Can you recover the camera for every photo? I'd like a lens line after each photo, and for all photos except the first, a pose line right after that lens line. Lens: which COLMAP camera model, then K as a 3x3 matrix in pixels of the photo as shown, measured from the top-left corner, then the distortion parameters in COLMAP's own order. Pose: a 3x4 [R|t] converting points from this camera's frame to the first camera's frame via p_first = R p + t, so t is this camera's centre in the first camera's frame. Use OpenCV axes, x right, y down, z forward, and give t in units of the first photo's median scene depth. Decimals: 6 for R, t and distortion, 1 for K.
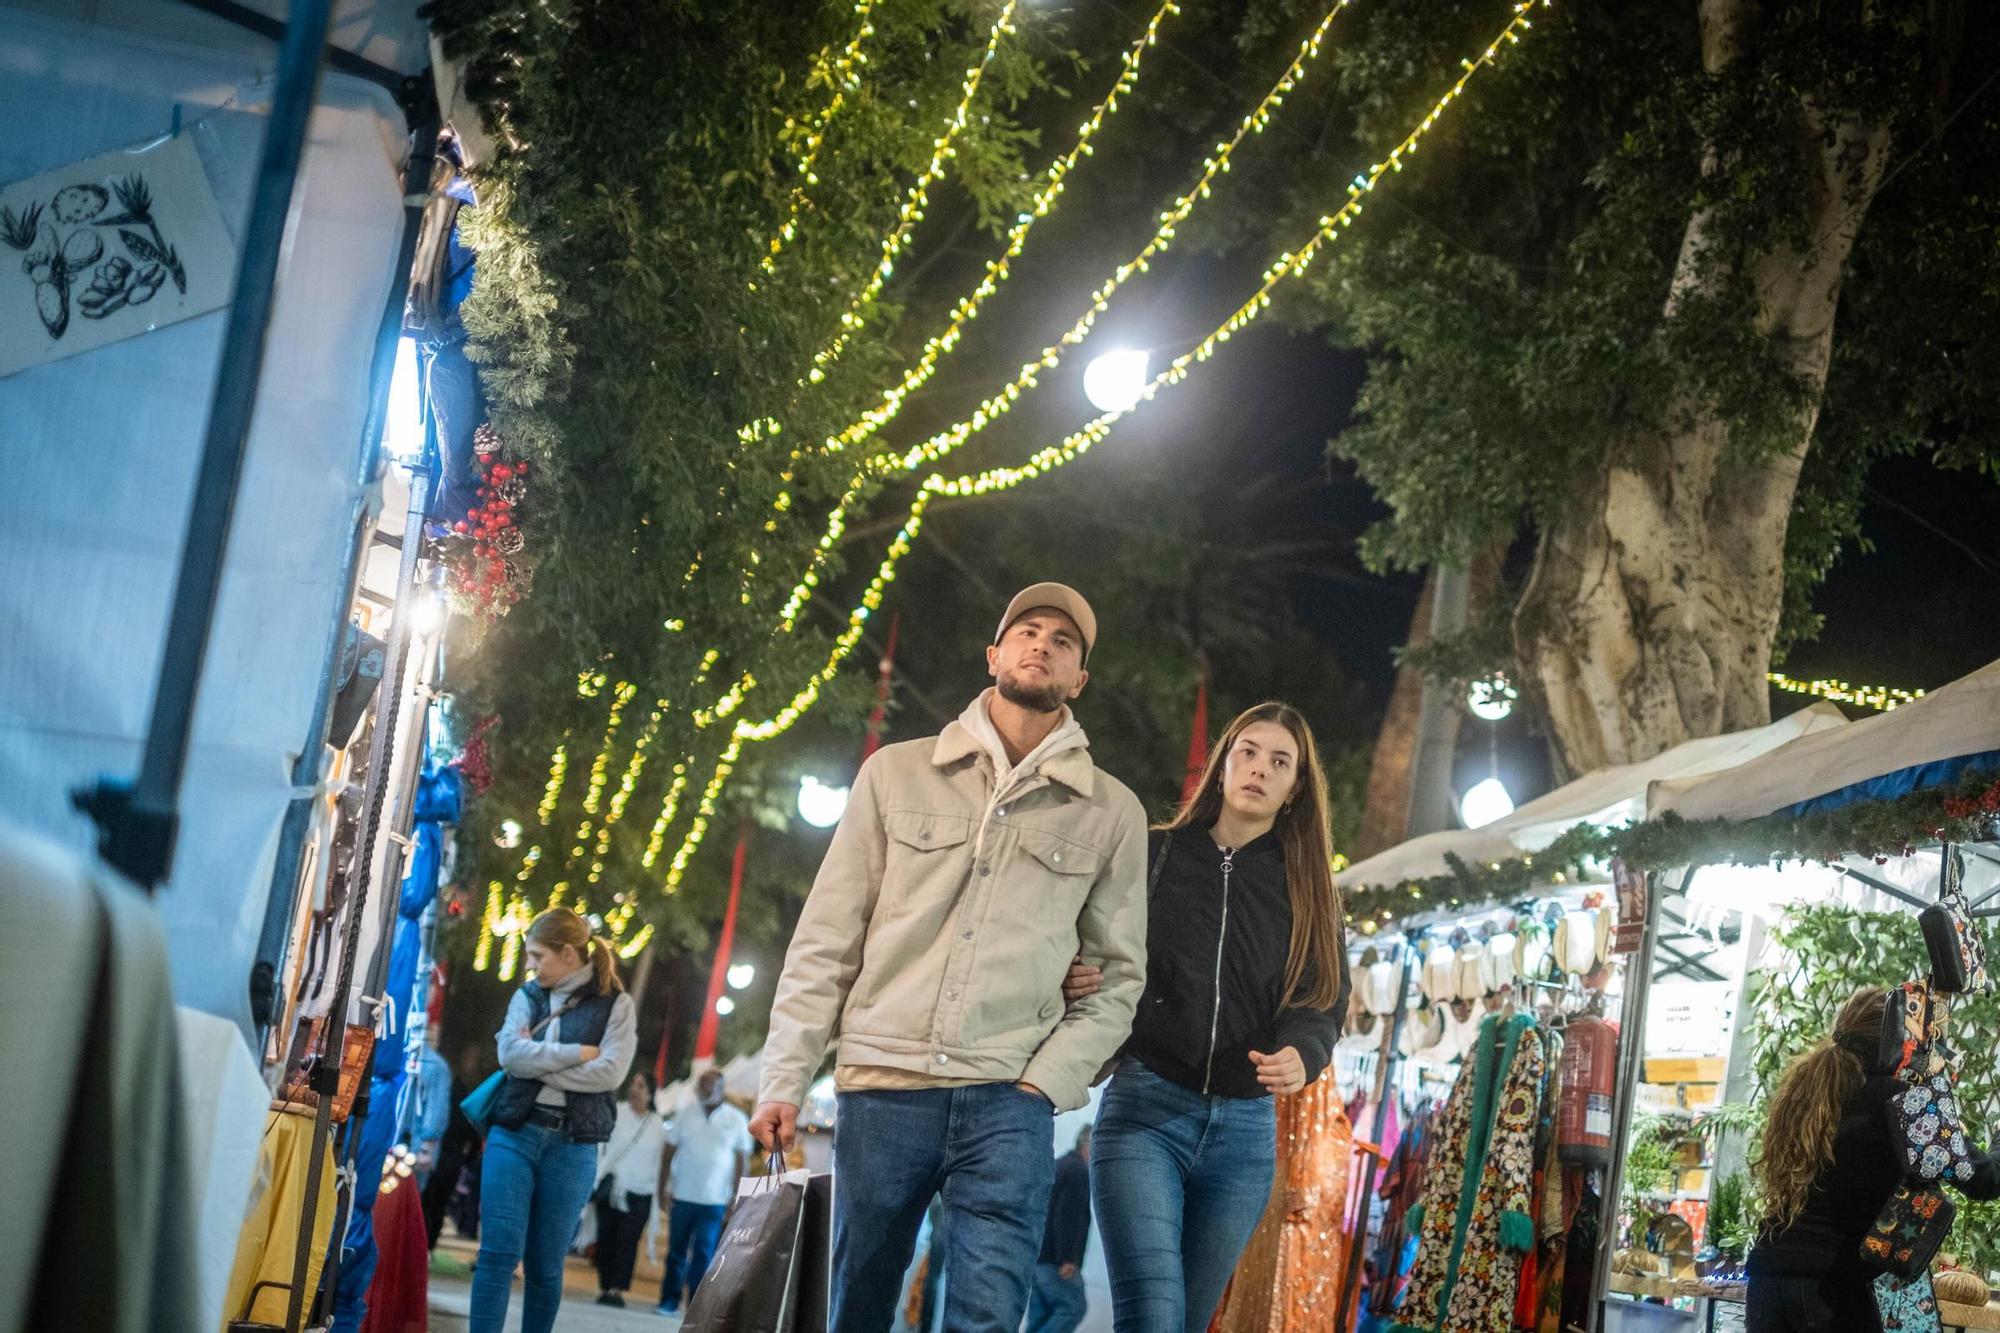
lens RADIAL K [[3064.9, 0, 1077.8], [0, 3064.9, 710.0], [0, 0, 1]] dist [-0.000471, -0.040759]
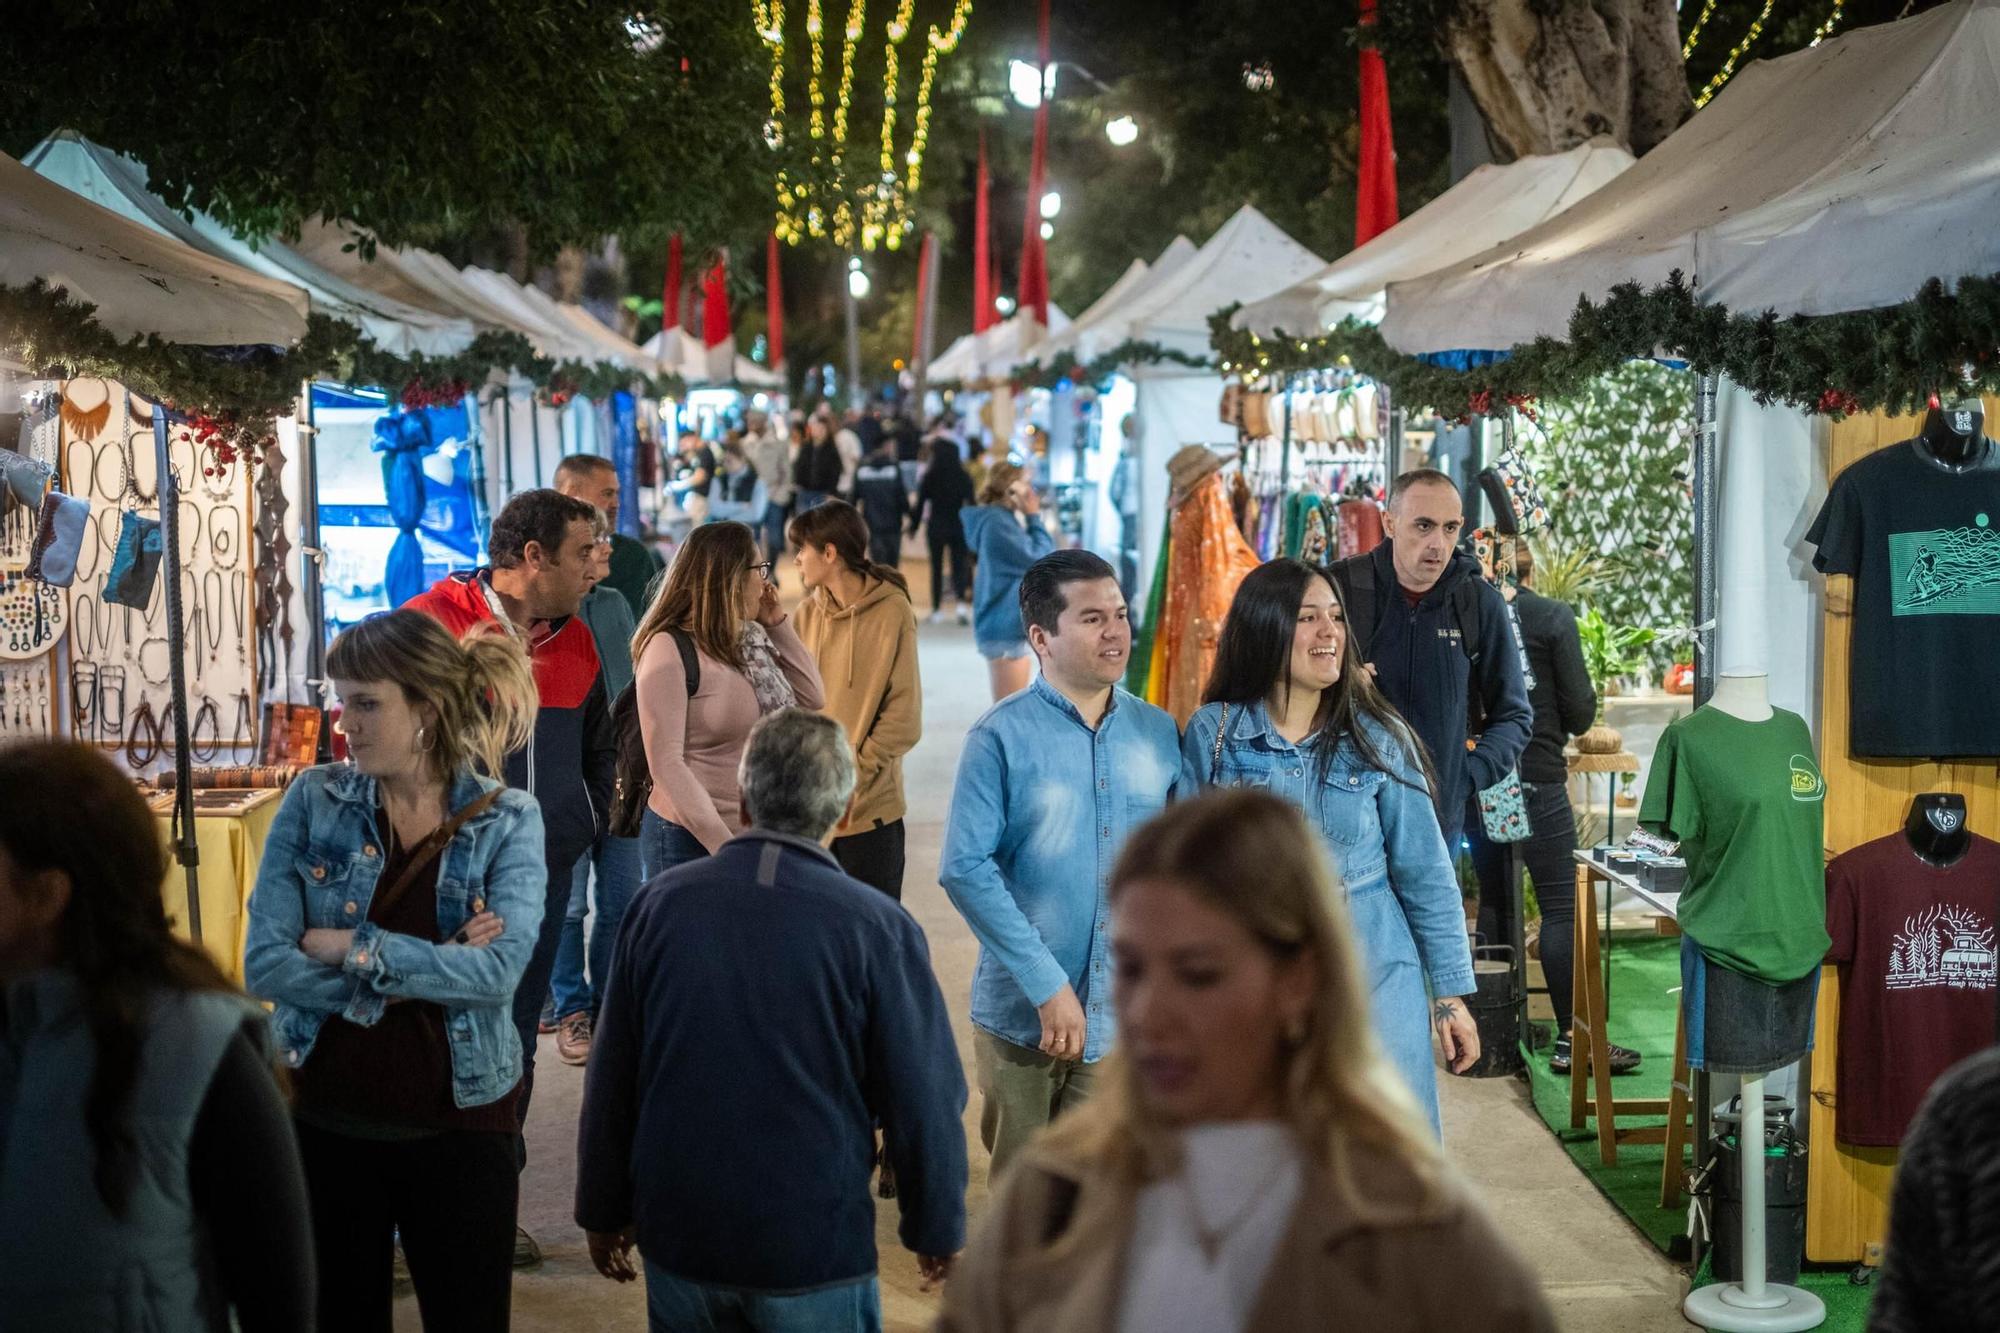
lens RADIAL K [[3069.5, 0, 1081.6], [0, 3069.5, 664.5], [0, 0, 1]] dist [-0.018076, 0.041079]
pose [[0.978748, -0.136576, -0.152965, 0.161285], [0.172355, 0.952052, 0.252768, -0.104801], [0.111109, -0.273760, 0.955359, -0.099742]]
